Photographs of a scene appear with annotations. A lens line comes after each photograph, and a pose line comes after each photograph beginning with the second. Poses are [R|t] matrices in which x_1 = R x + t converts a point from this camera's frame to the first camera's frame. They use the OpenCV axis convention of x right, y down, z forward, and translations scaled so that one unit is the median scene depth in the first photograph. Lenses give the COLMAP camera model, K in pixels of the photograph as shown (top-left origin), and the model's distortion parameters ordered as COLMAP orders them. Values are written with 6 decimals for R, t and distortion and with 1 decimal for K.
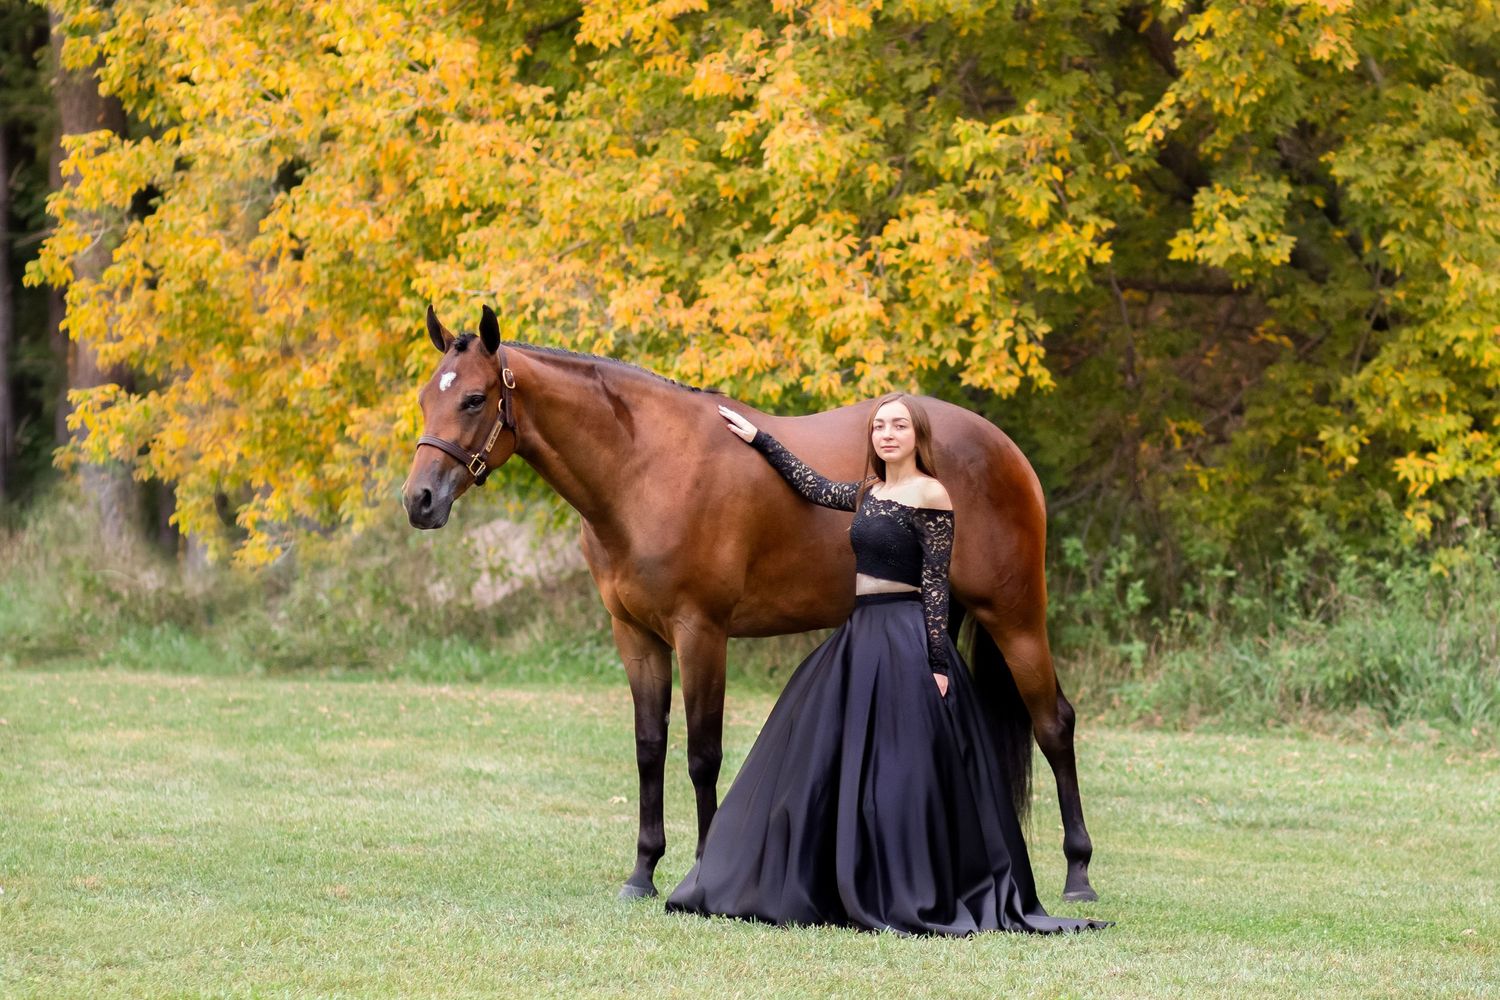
lens RADIAL K [[6620.4, 0, 753.4], [0, 6620.4, 503.3], [0, 0, 1]] dist [-0.163744, 0.000000]
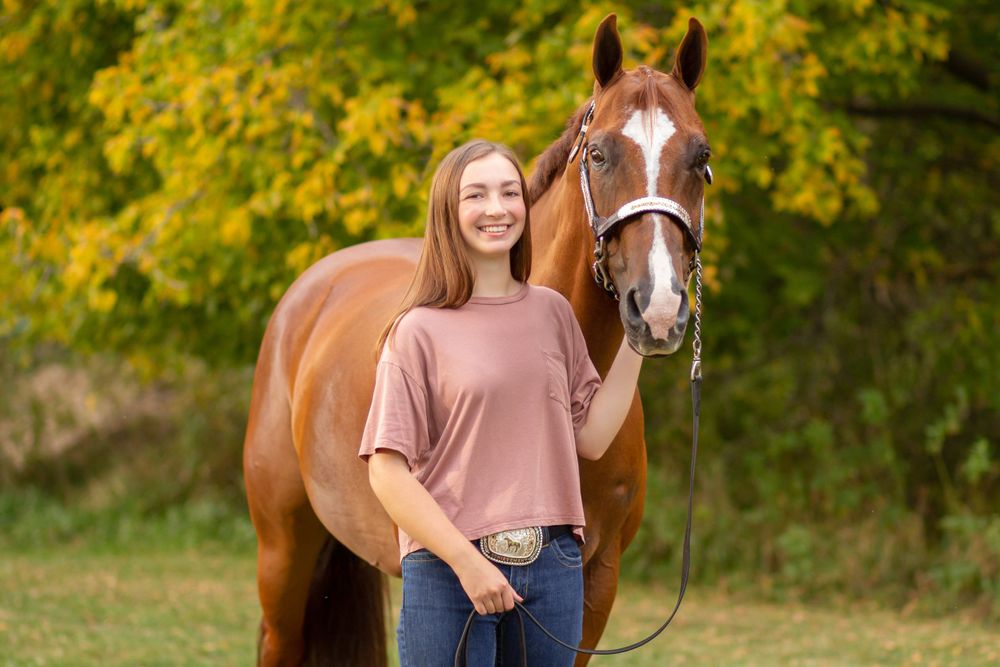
lens RADIAL K [[4413.6, 0, 498.7], [0, 4413.6, 332.4], [0, 0, 1]] dist [-0.163744, 0.000000]
pose [[0.994089, -0.017453, 0.107158, -0.060643], [0.017288, 0.999848, 0.002467, -0.004549], [-0.107185, -0.000600, 0.994239, 0.455283]]
